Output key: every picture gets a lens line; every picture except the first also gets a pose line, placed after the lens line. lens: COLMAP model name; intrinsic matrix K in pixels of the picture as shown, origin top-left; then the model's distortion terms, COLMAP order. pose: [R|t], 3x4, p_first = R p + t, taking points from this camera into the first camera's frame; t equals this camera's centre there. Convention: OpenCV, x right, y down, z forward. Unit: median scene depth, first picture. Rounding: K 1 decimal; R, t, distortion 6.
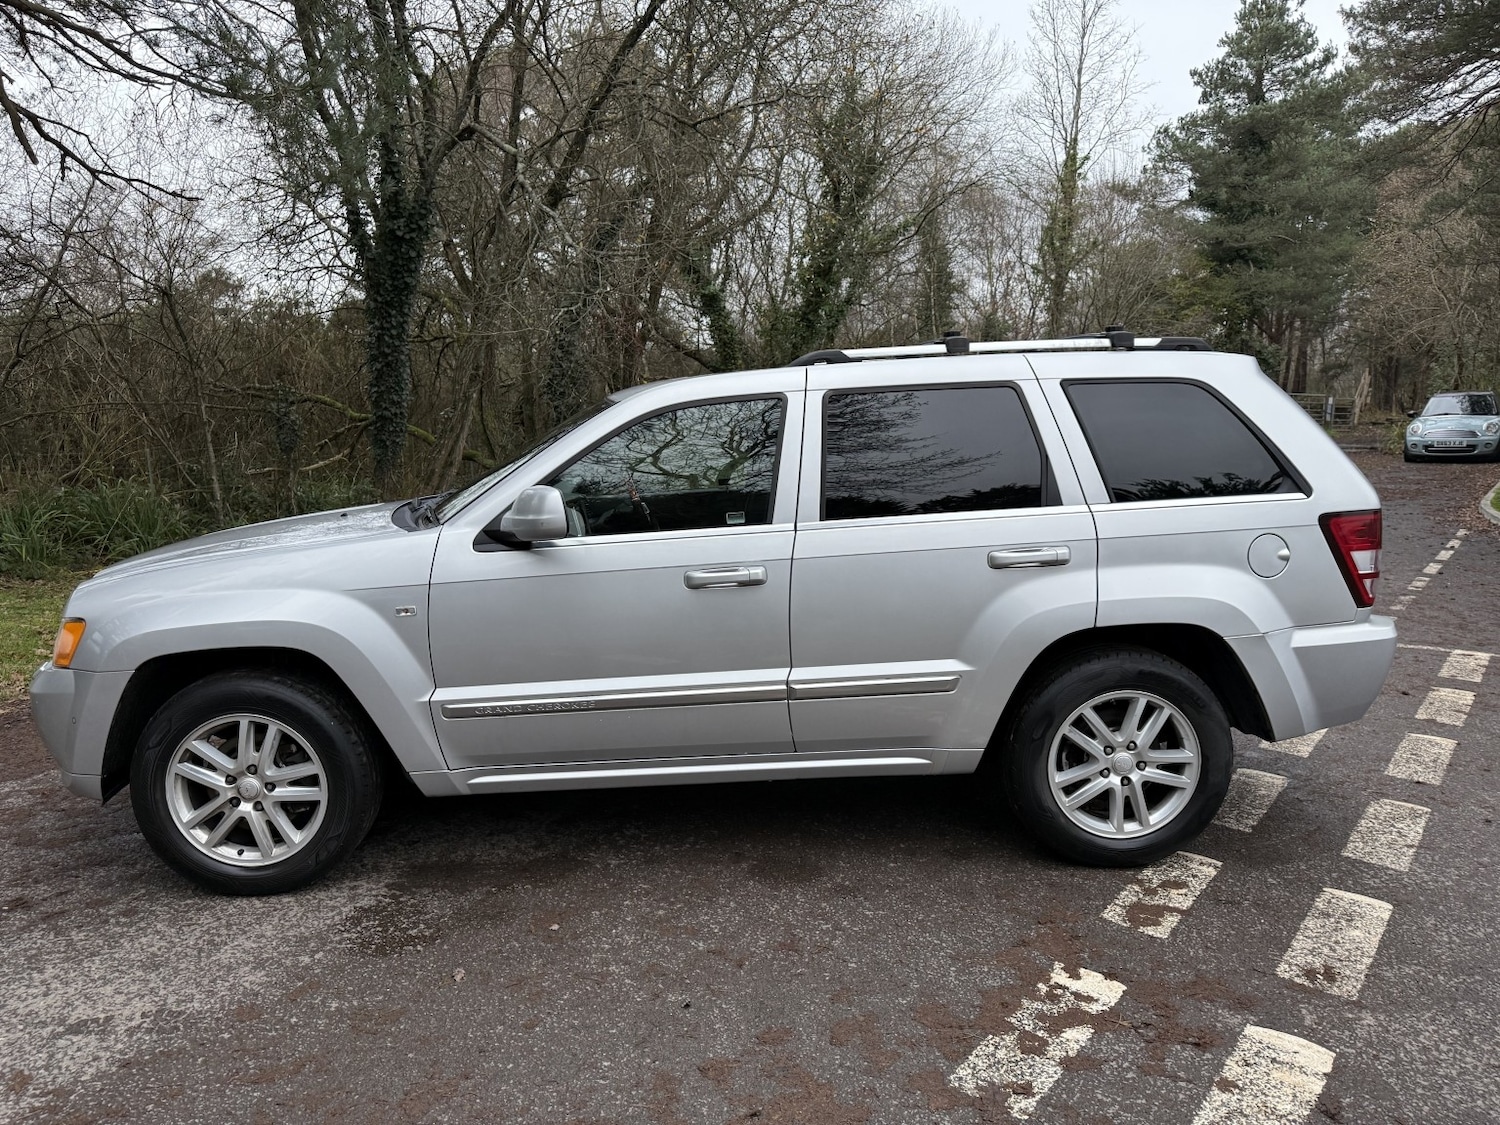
lens RADIAL K [[1054.0, 0, 746.3], [0, 1054.0, 563.3], [0, 0, 1]] dist [0.036000, -0.040578]
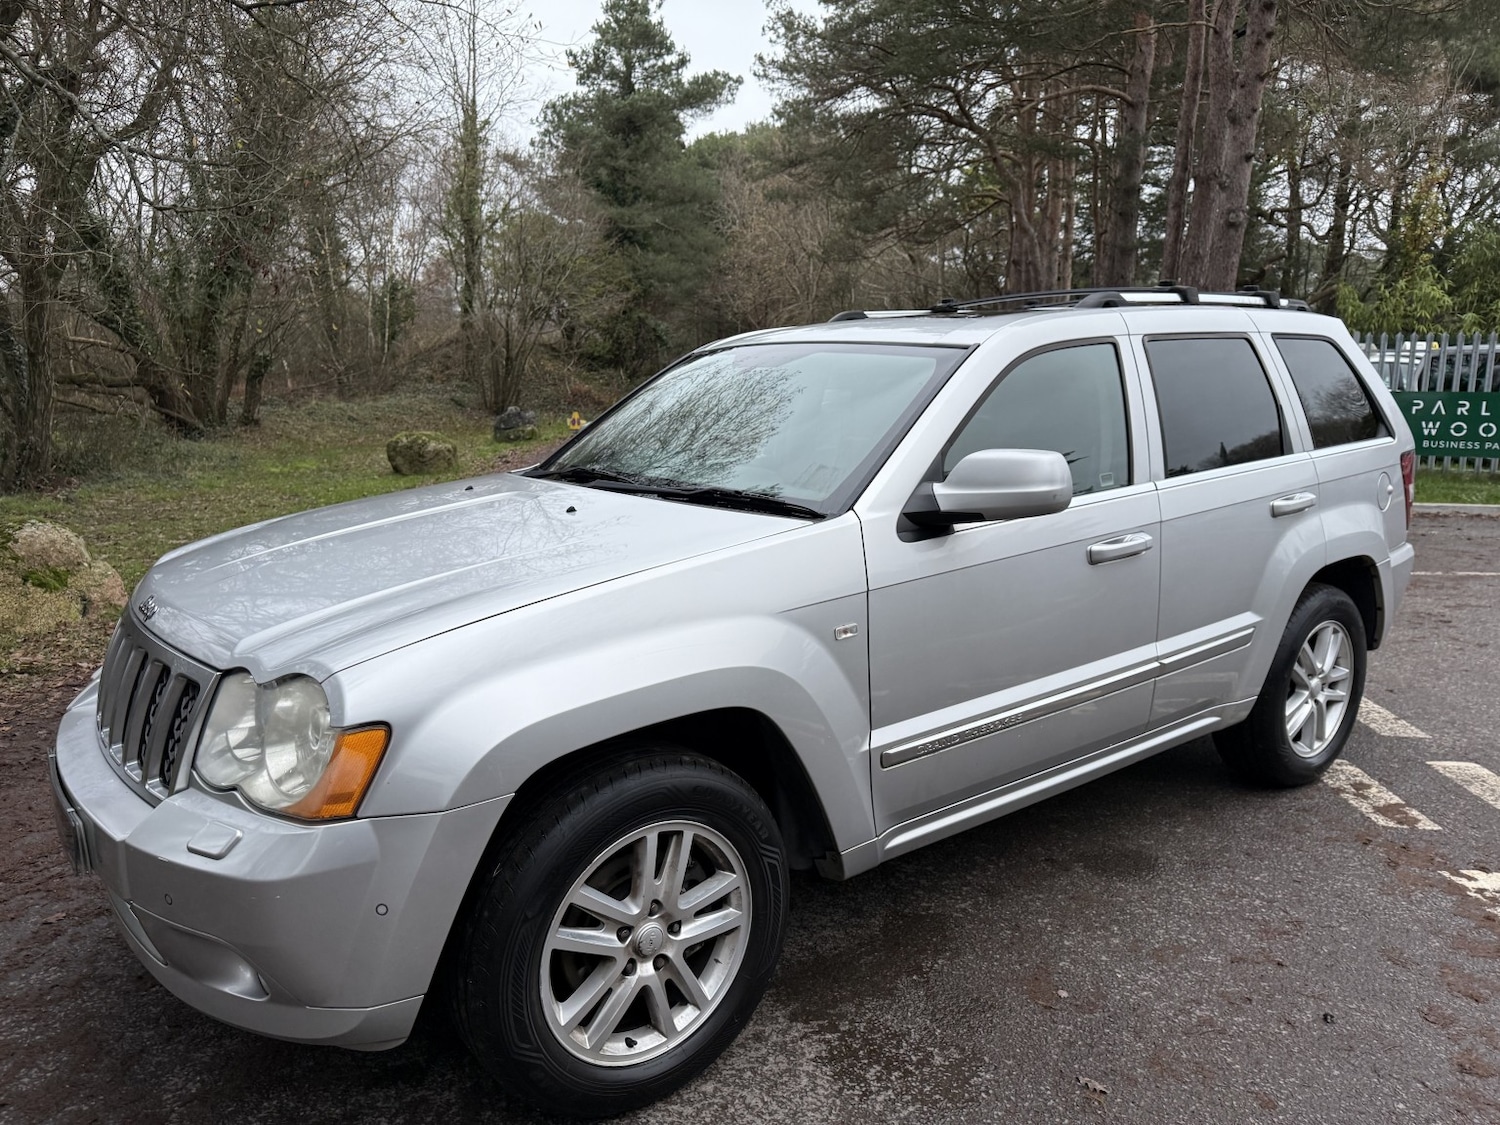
lens RADIAL K [[1071.8, 0, 743.1], [0, 1071.8, 565.4], [0, 0, 1]] dist [0.029011, -0.046193]
pose [[0.816481, -0.091331, 0.570103, -0.739880], [0.077346, 0.995811, 0.048757, -0.037190], [-0.572168, 0.004286, 0.820125, 0.418921]]
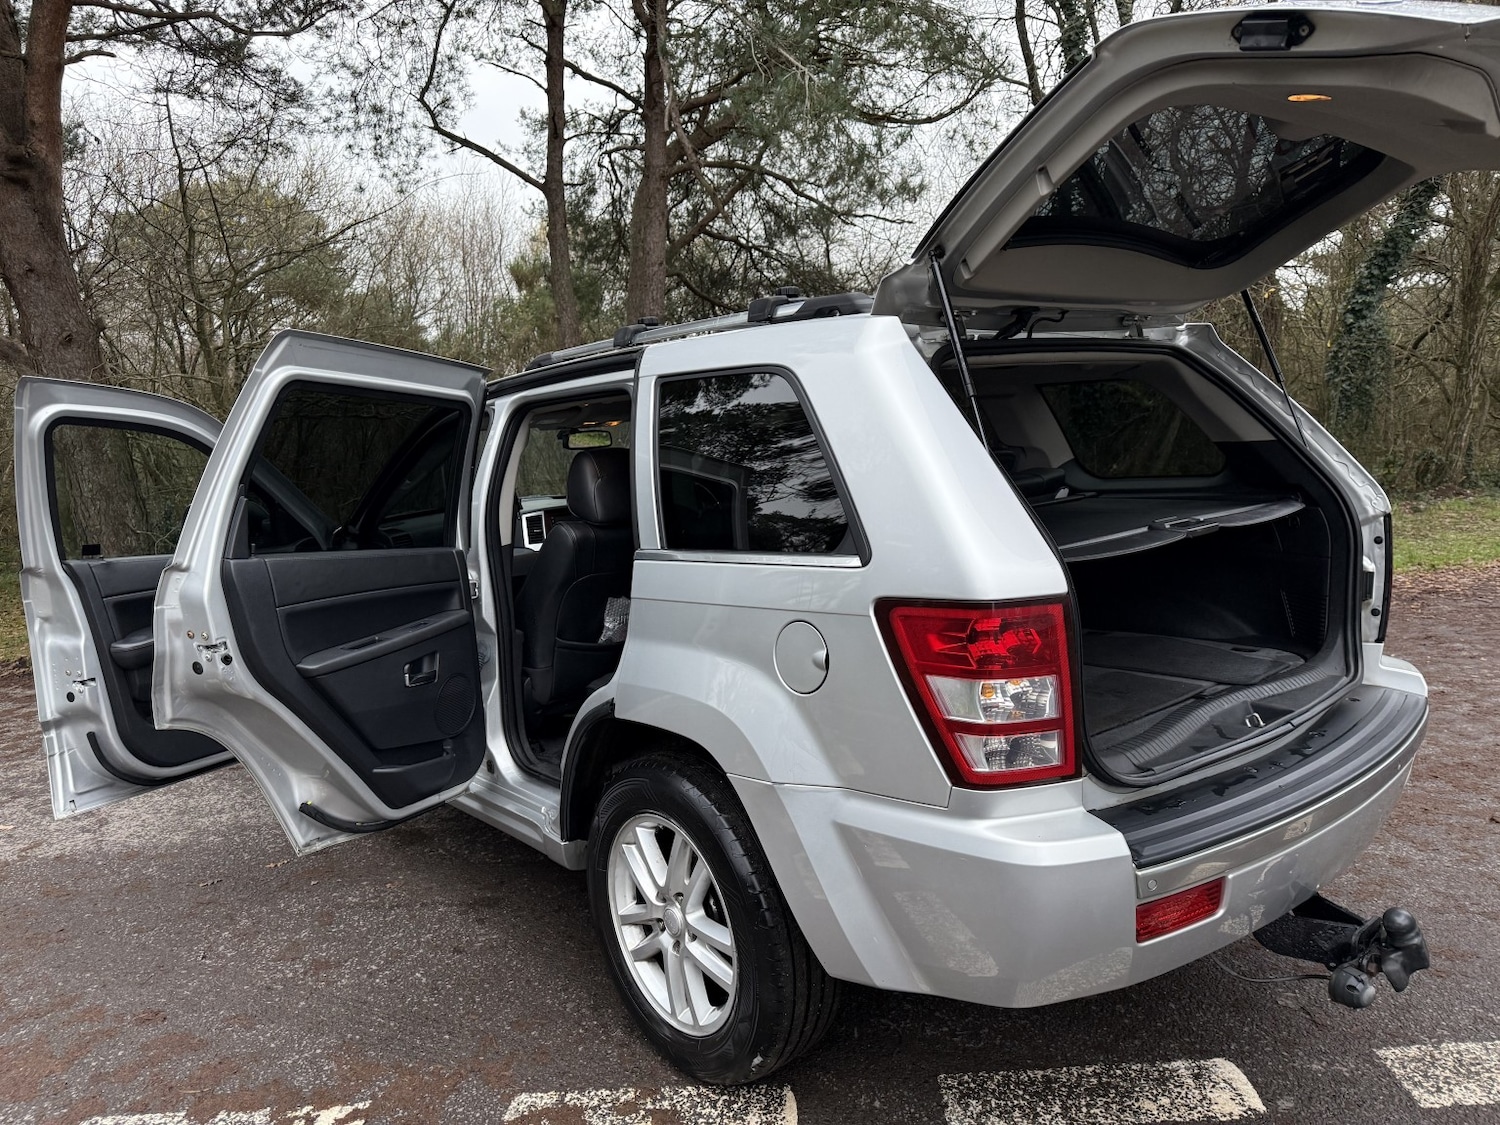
lens RADIAL K [[1053.1, 0, 755.9], [0, 1053.1, 567.4], [0, 0, 1]] dist [0.010610, -0.006938]
pose [[0.619259, 0.087598, -0.780285, 0.898478], [-0.073309, 0.995867, 0.053621, -0.084043], [0.781757, 0.023996, 0.623122, 0.595448]]
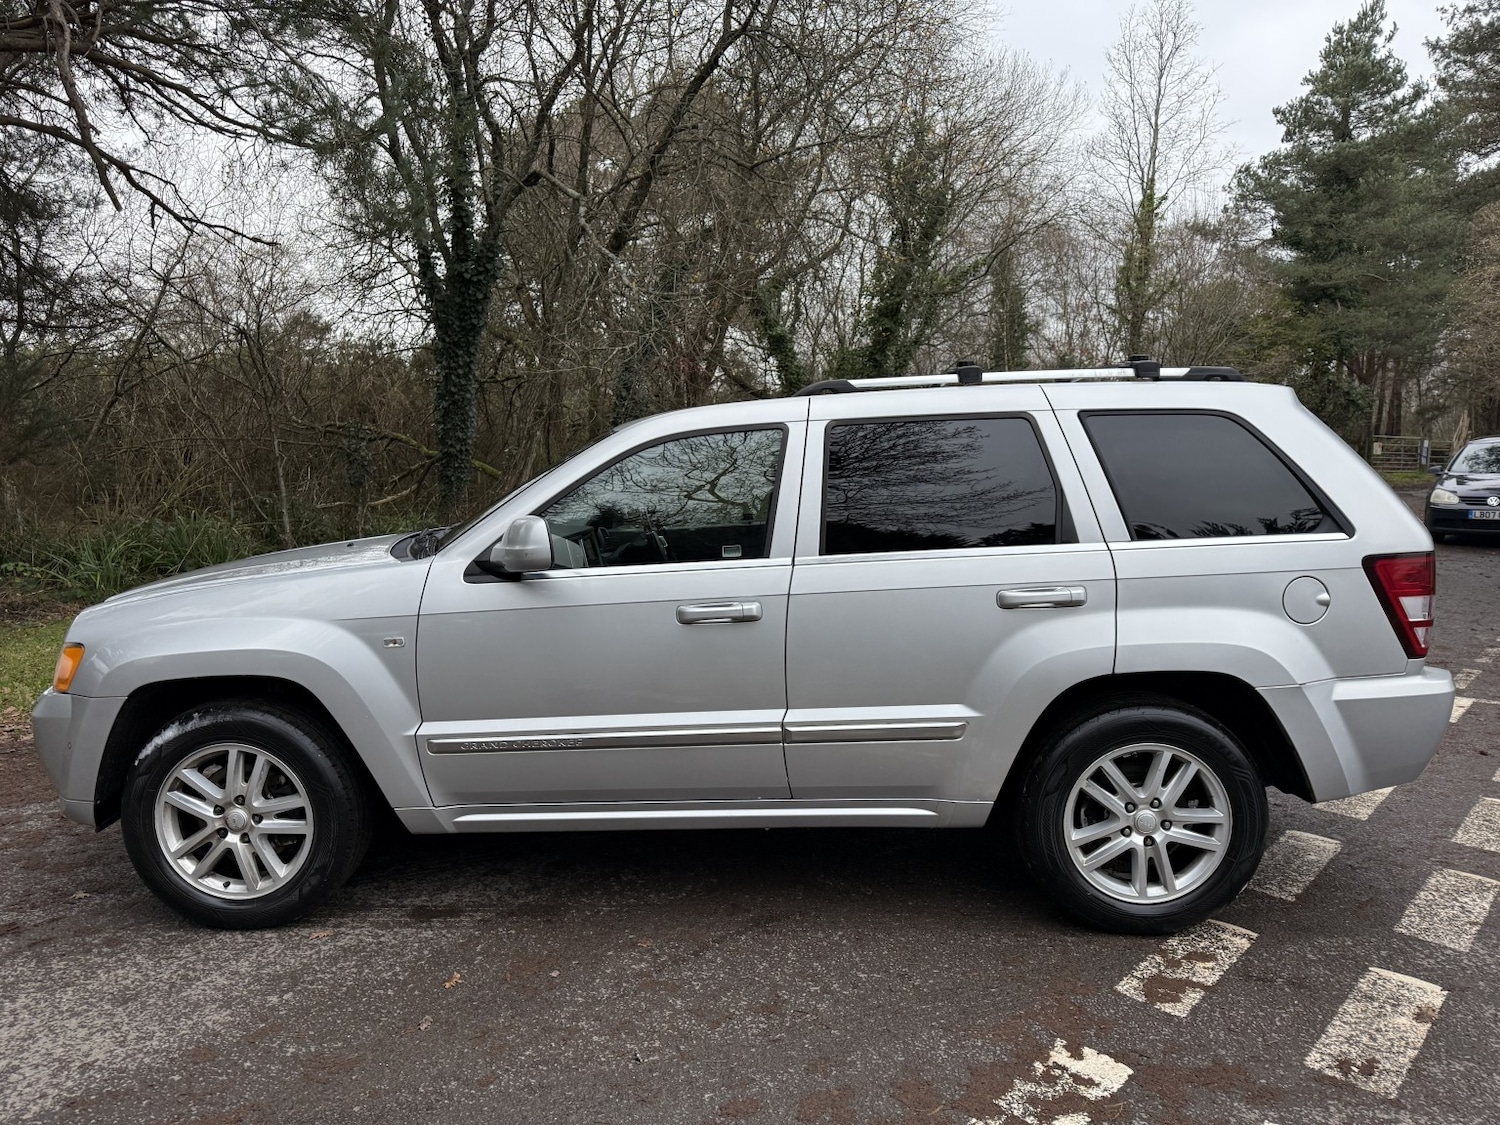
lens RADIAL K [[1051.5, 0, 744.3], [0, 1051.5, 558.2], [0, 0, 1]] dist [0.026918, -0.025792]
pose [[0.997164, 0.012798, -0.074166, 0.069653], [-0.015927, 0.999001, -0.041761, 0.002639], [0.073557, 0.042824, 0.996371, 0.042144]]
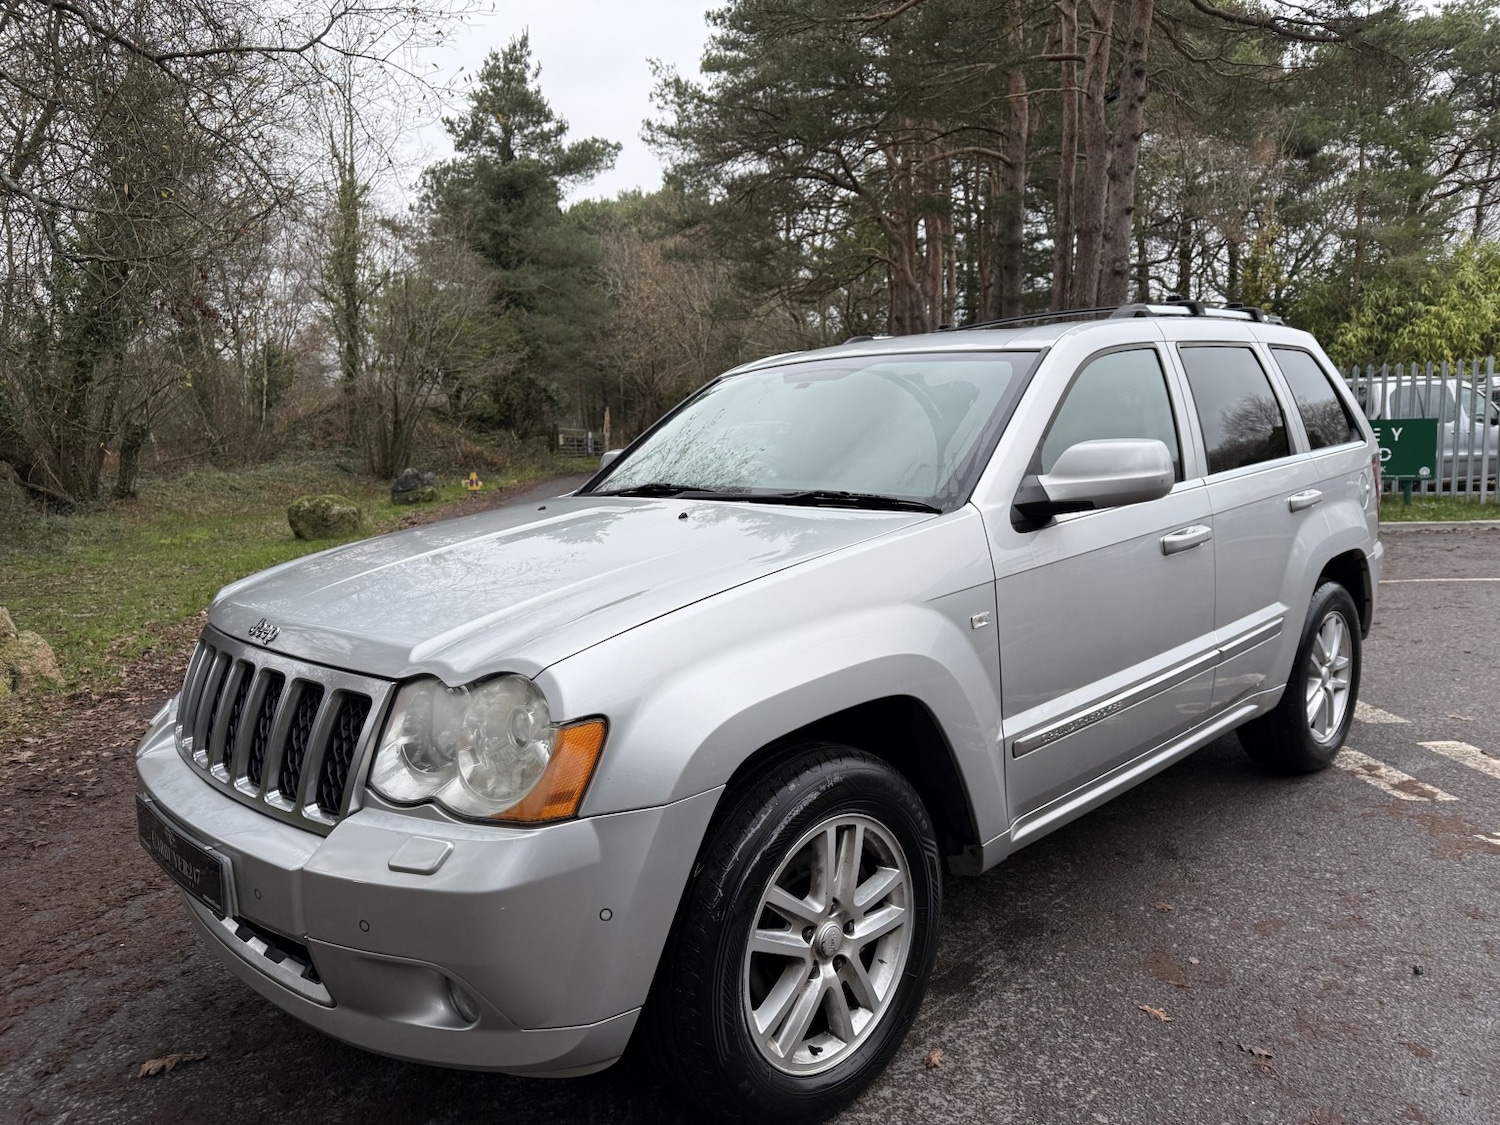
lens RADIAL K [[1069.1, 0, 750.0], [0, 1069.1, 562.5], [0, 0, 1]] dist [0.031979, -0.045850]
pose [[0.739576, -0.091889, 0.666771, -0.865630], [0.121129, 0.992634, 0.002443, -0.013333], [-0.662084, 0.078959, 0.745258, 0.523400]]
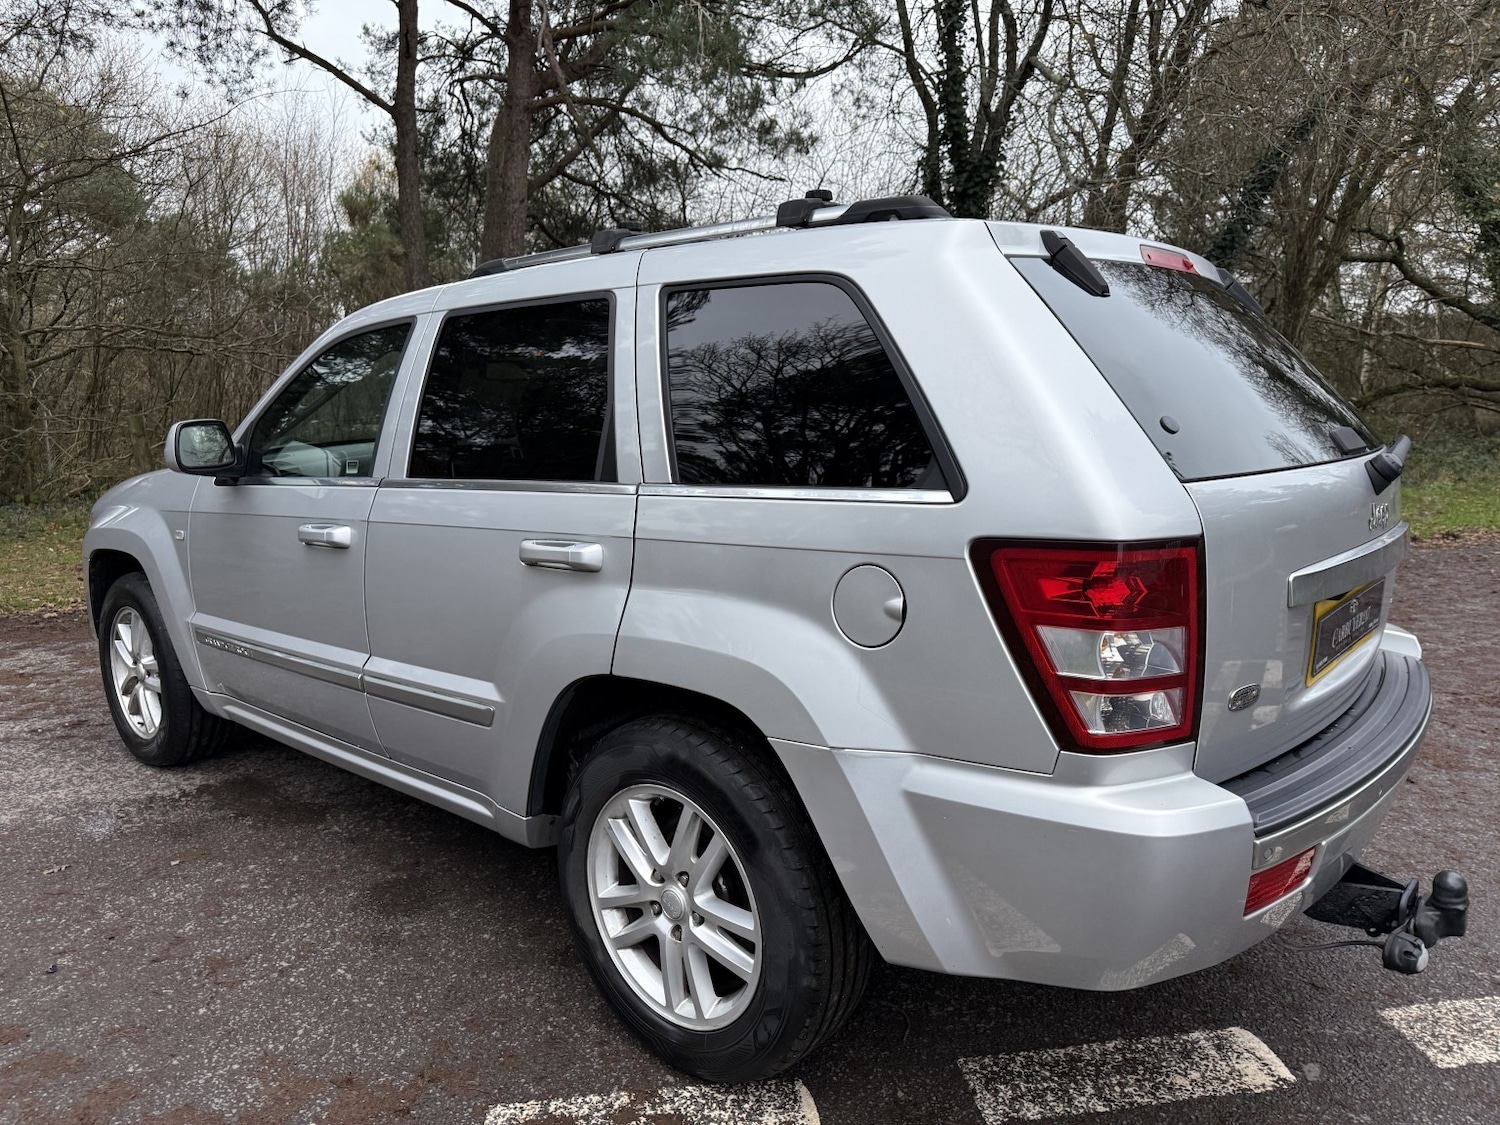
lens RADIAL K [[1062.7, 0, 750.0], [0, 1062.7, 562.5], [0, 0, 1]] dist [-0.000037, 0.001607]
pose [[0.731515, 0.122768, -0.670681, 0.769999], [-0.106545, 0.992154, 0.065405, -0.054710], [0.673449, 0.023613, 0.738856, 0.557662]]
